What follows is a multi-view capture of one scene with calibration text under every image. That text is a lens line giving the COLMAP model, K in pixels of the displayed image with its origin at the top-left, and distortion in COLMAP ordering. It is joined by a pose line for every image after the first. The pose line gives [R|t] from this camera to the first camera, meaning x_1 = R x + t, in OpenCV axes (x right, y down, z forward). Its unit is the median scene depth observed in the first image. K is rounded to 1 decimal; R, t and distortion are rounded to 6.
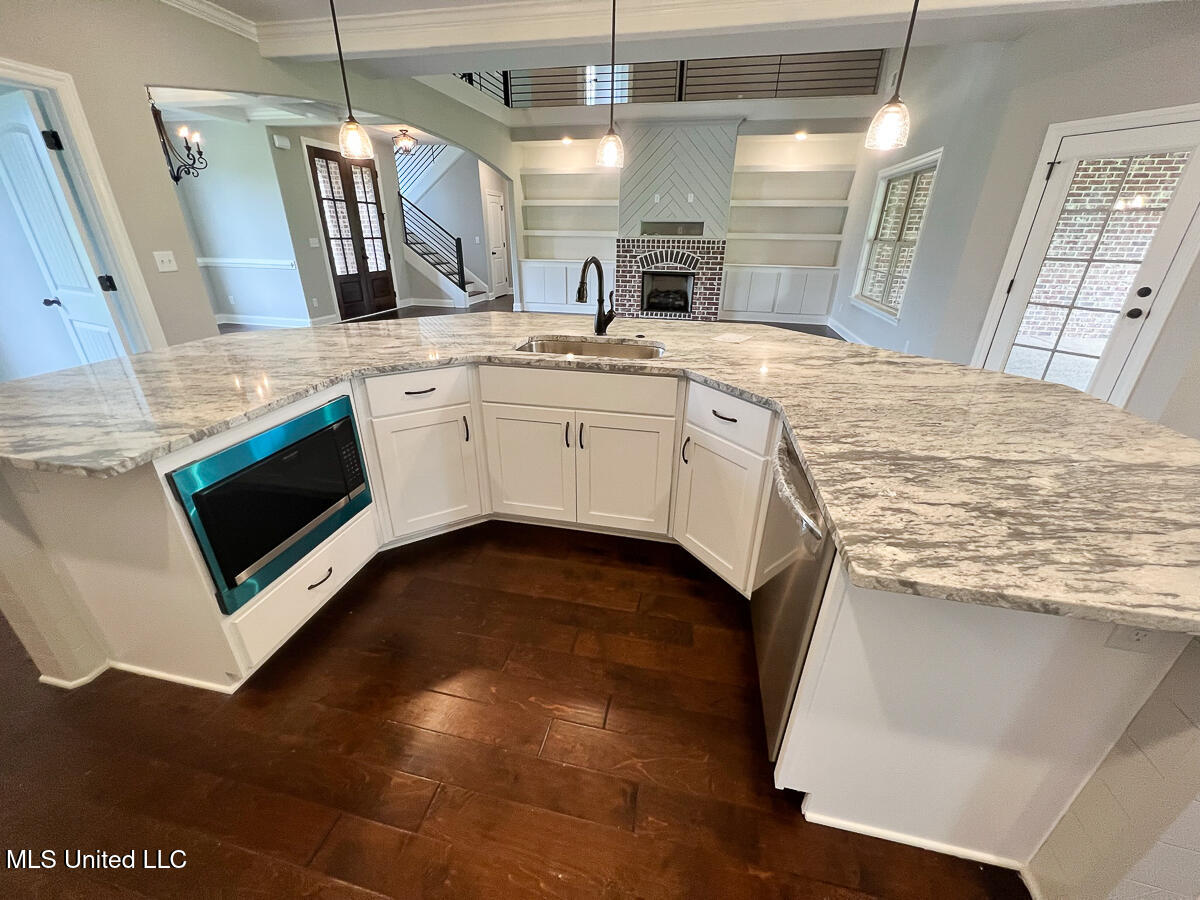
lens RADIAL K [[479.8, 0, 599.7], [0, 479.8, 447.4], [0, 0, 1]] dist [-0.003678, 0.001680]
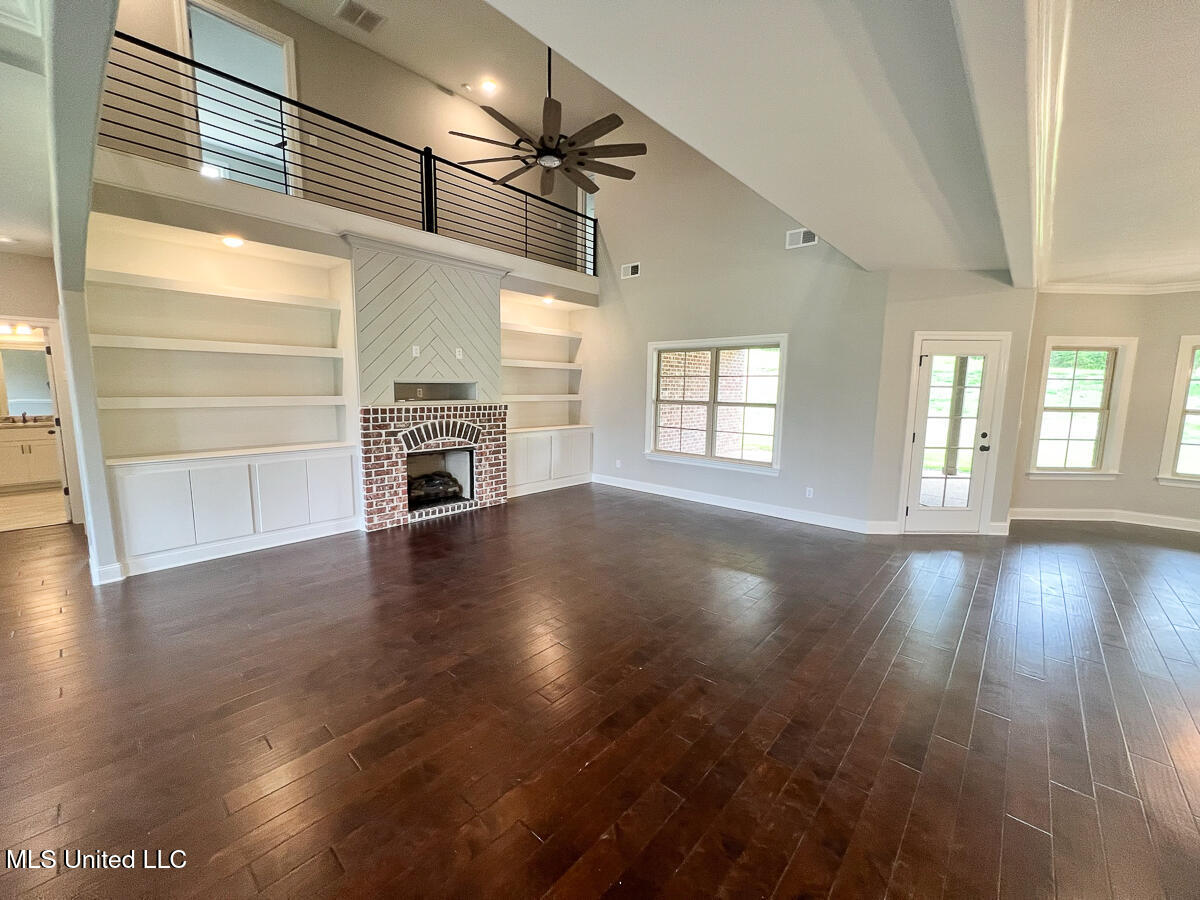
lens RADIAL K [[479.8, 0, 599.8], [0, 479.8, 450.8], [0, 0, 1]] dist [-0.003678, 0.001680]
pose [[0.496918, -0.120912, 0.859332, -0.333252], [0.351865, 0.933266, -0.072155, -0.236446], [-0.793261, 0.338224, 0.506302, 0.475416]]
